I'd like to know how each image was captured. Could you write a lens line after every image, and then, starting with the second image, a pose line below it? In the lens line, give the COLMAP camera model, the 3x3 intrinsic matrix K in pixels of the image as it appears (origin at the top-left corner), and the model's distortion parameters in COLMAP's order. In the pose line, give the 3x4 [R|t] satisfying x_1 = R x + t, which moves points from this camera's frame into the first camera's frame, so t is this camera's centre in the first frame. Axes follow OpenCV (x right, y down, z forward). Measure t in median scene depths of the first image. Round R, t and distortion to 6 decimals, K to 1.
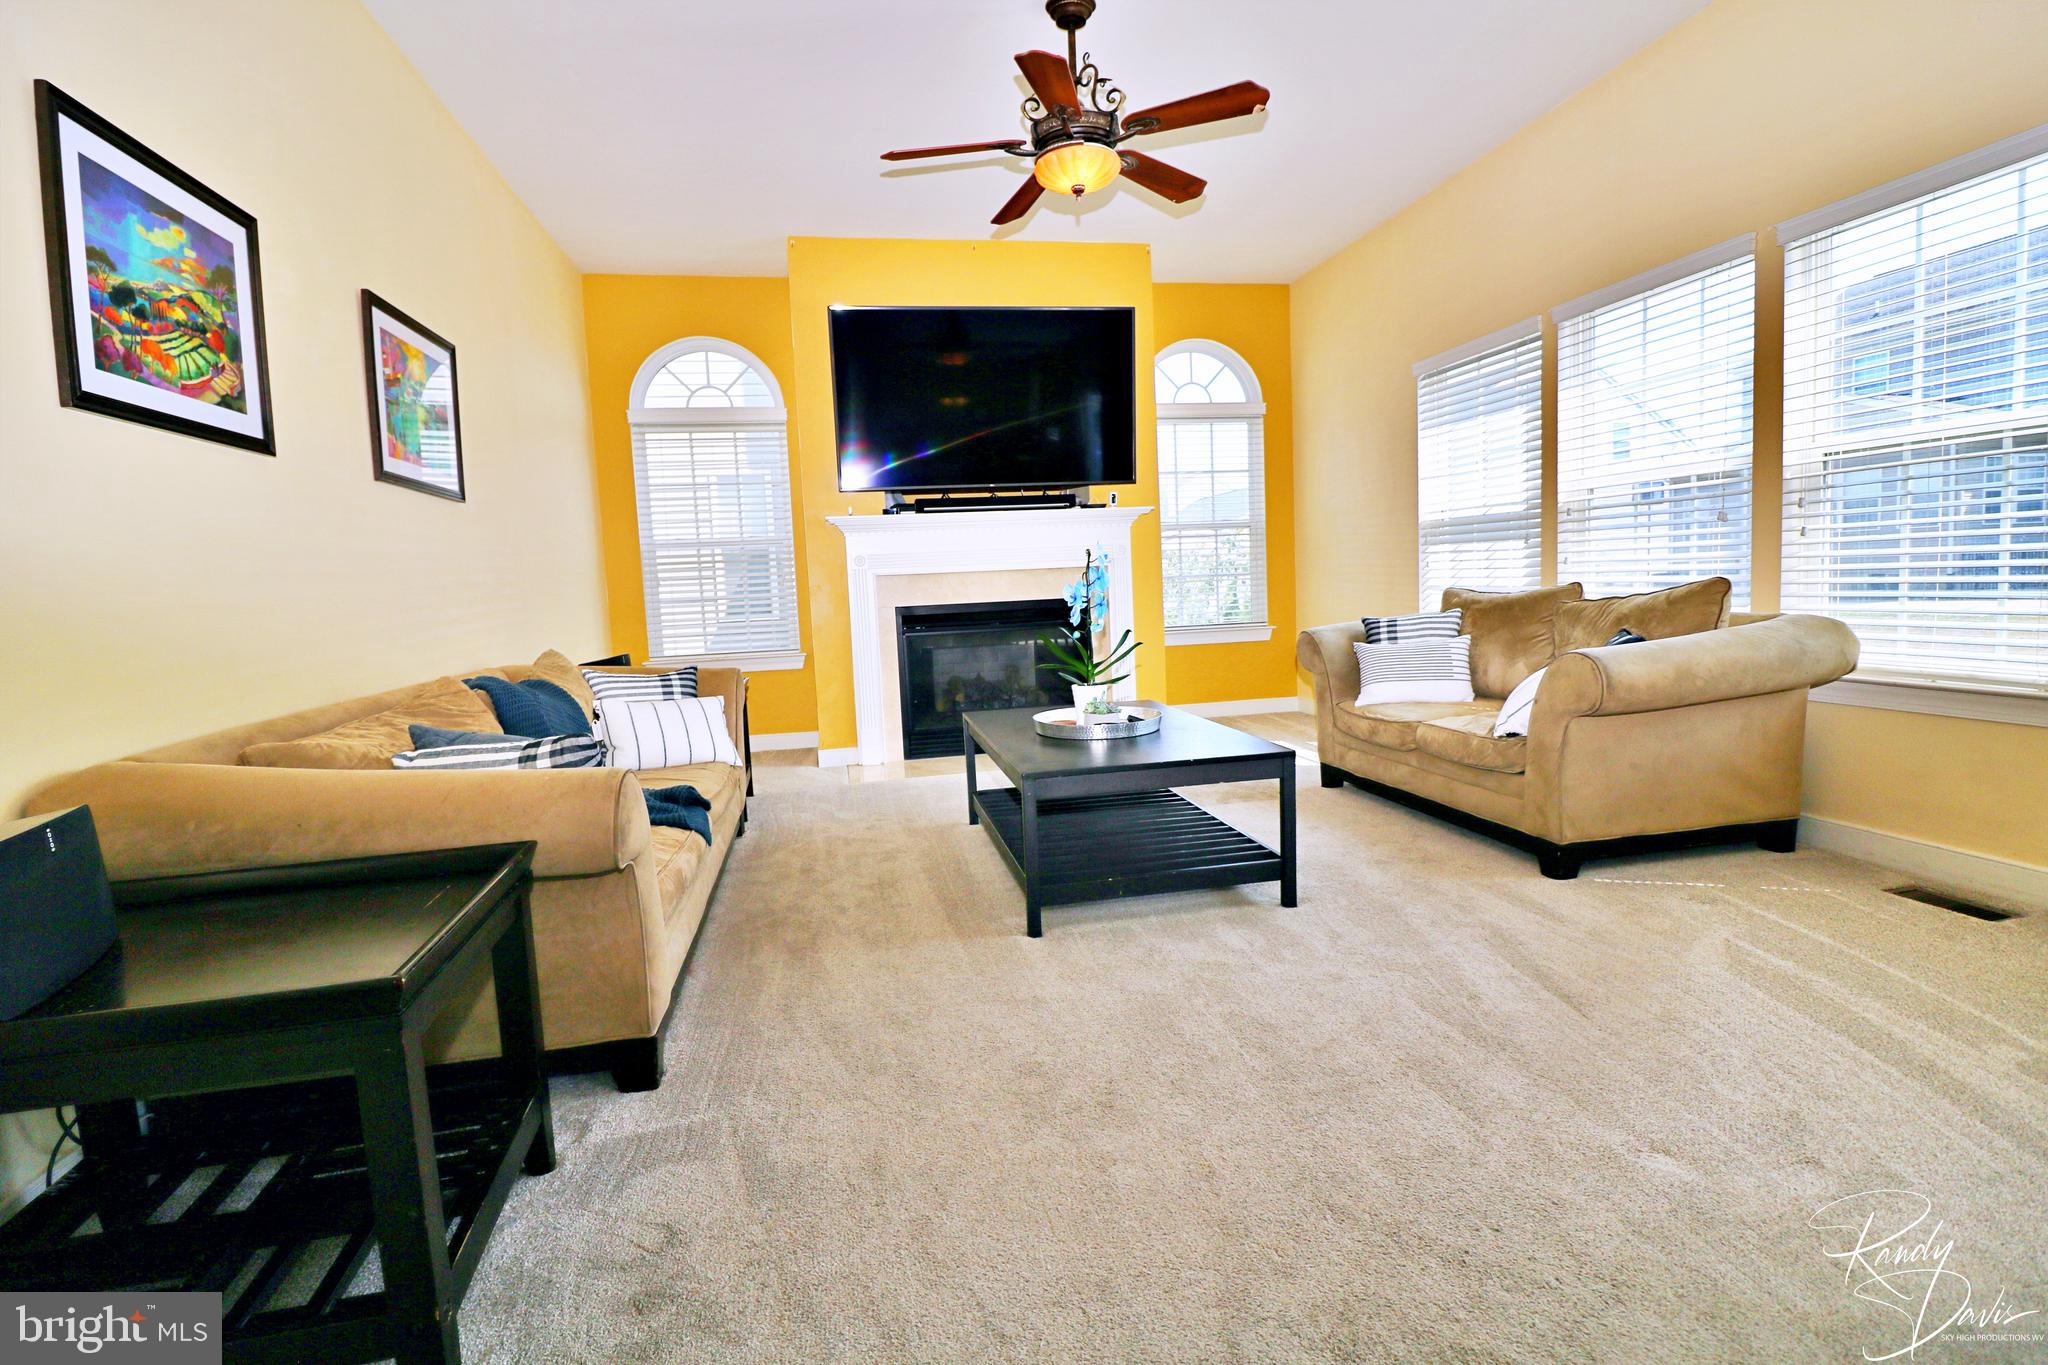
lens RADIAL K [[912.1, 0, 1024.4], [0, 912.1, 686.8], [0, 0, 1]] dist [-0.007158, -0.006514]
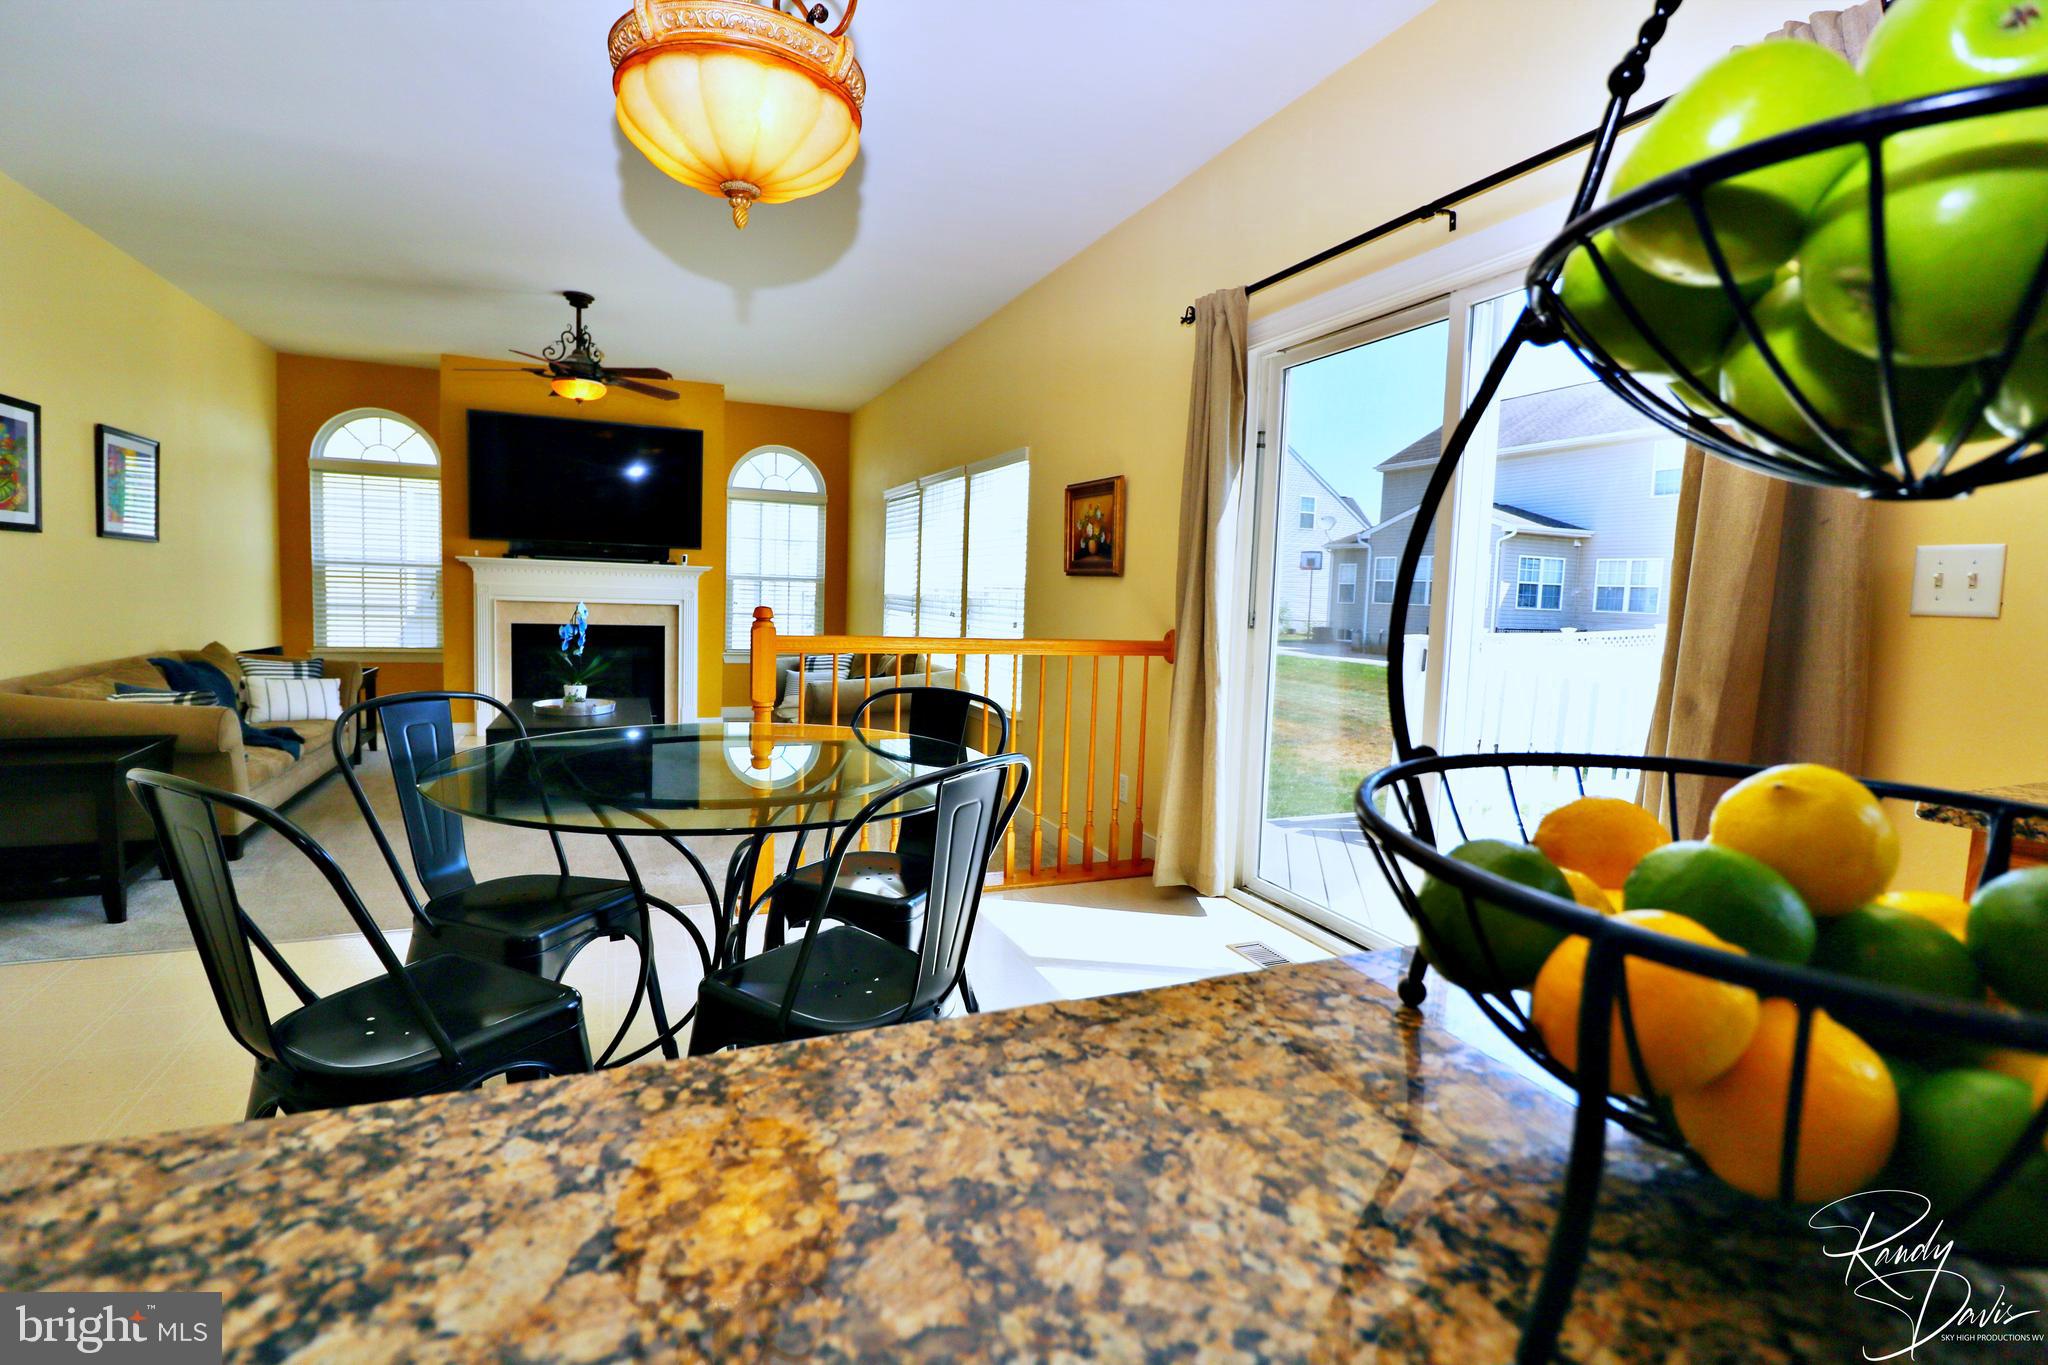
lens RADIAL K [[912.1, 0, 1009.1], [0, 912.1, 682.4], [0, 0, 1]] dist [-0.007158, -0.006514]
pose [[0.975646, 0.062837, 0.210157, 0.565582], [-0.059280, 0.997972, -0.023193, -0.019592], [-0.211188, 0.010170, 0.977393, -0.926310]]
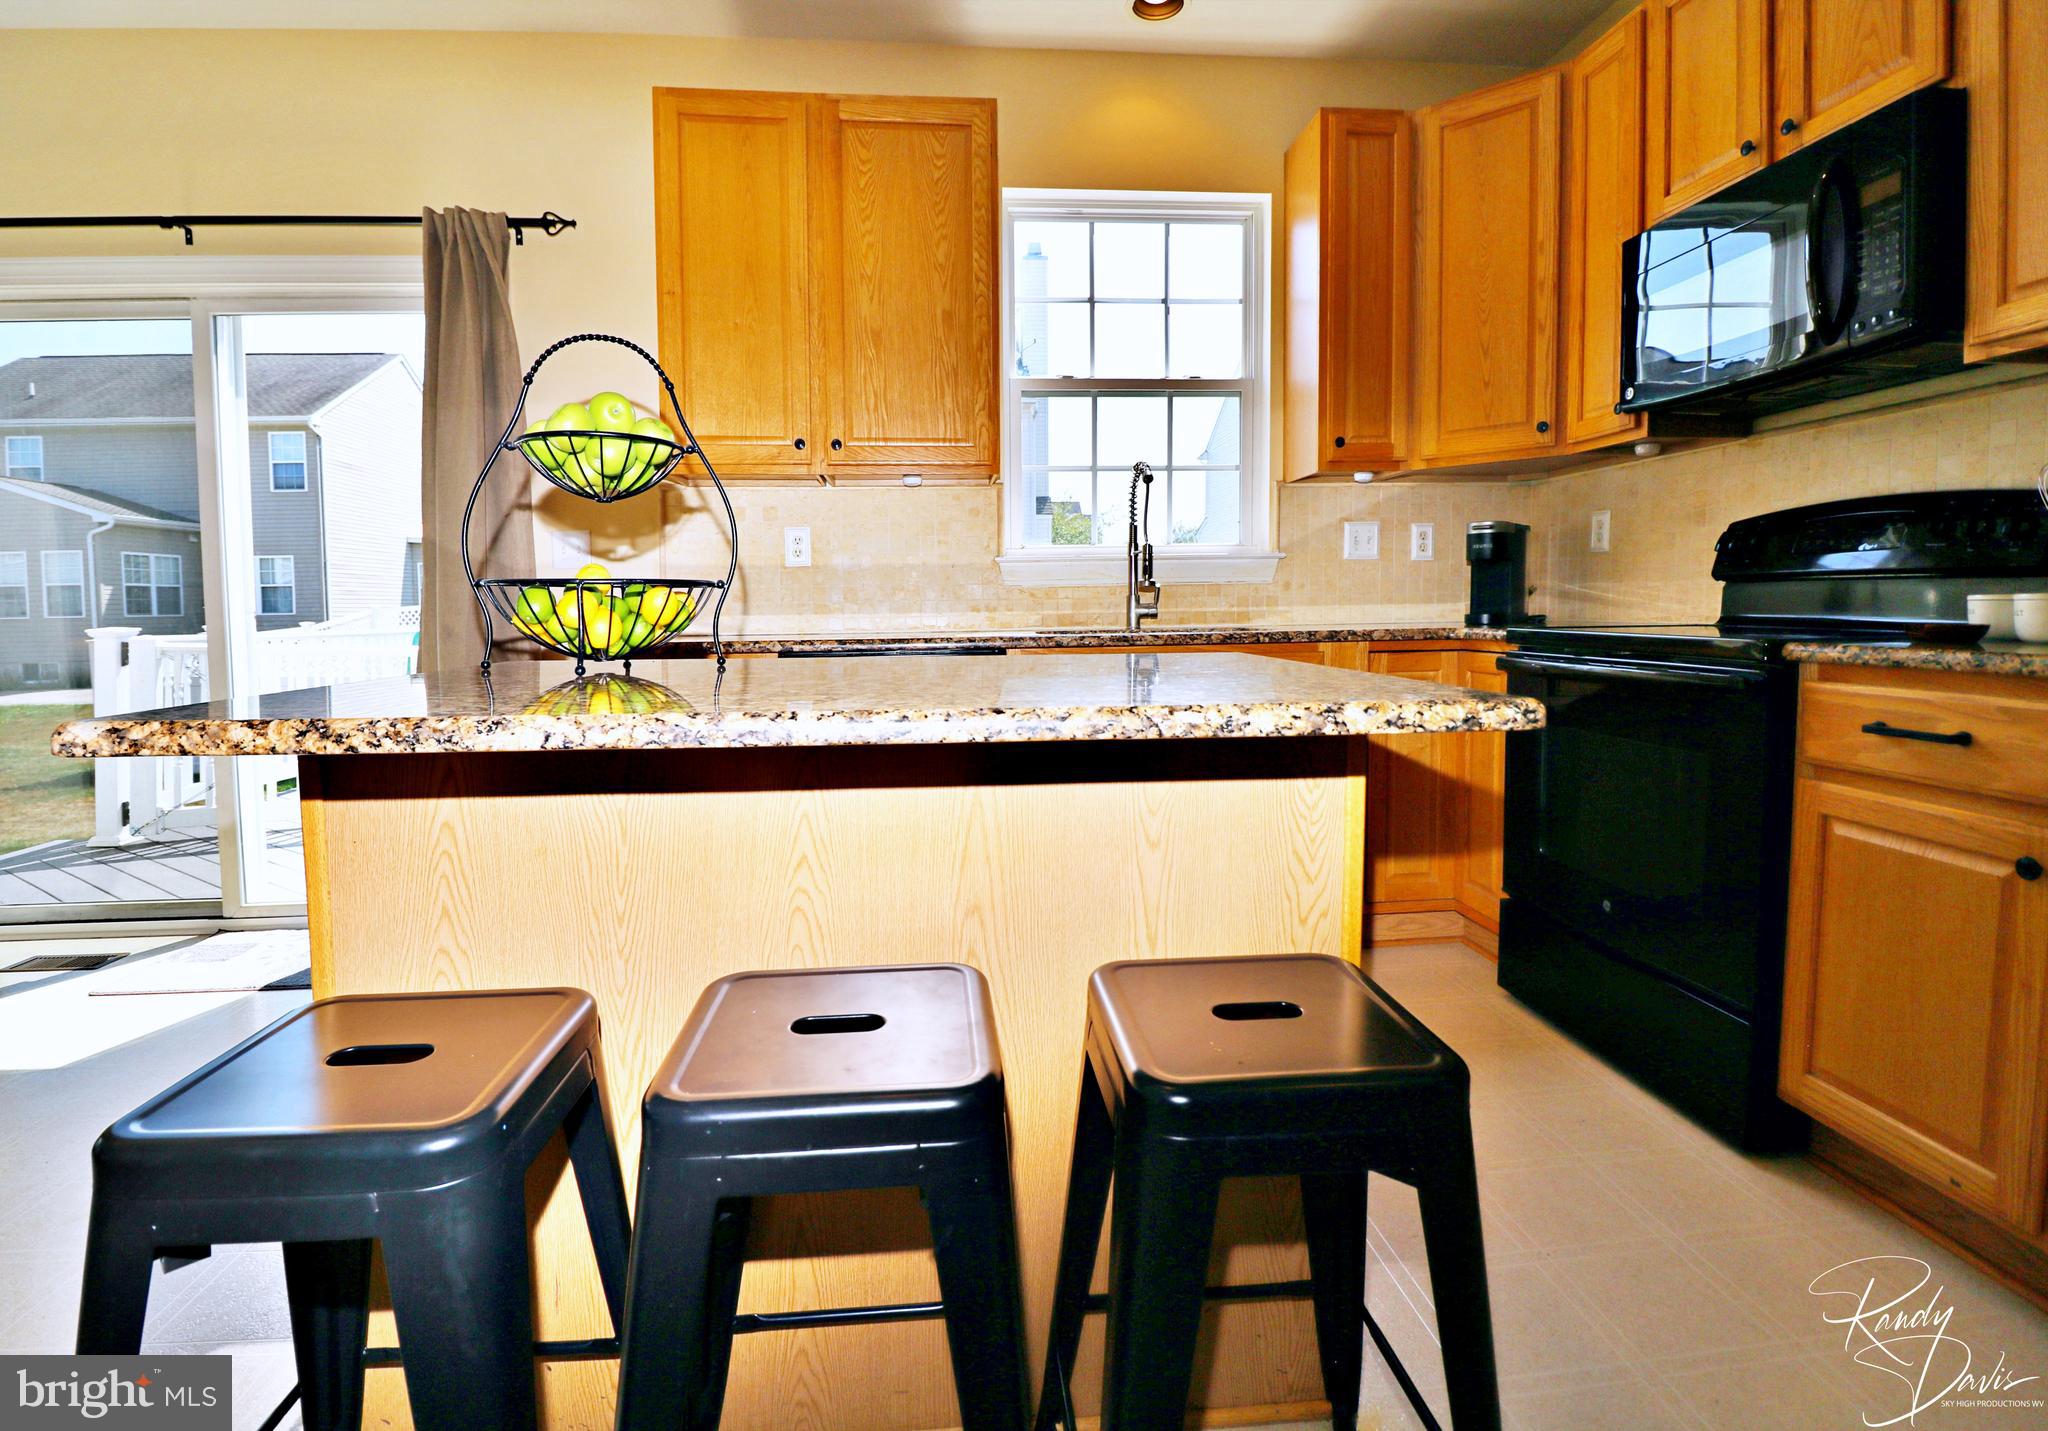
lens RADIAL K [[967.6, 0, 1010.5], [0, 967.6, 666.5], [0, 0, 1]] dist [-0.021101, -0.003382]
pose [[0.107073, -0.019963, 0.994051, 0.225689], [0.127369, 0.991836, 0.006199, 0.057620], [-0.986059, 0.125948, 0.108742, -1.089753]]
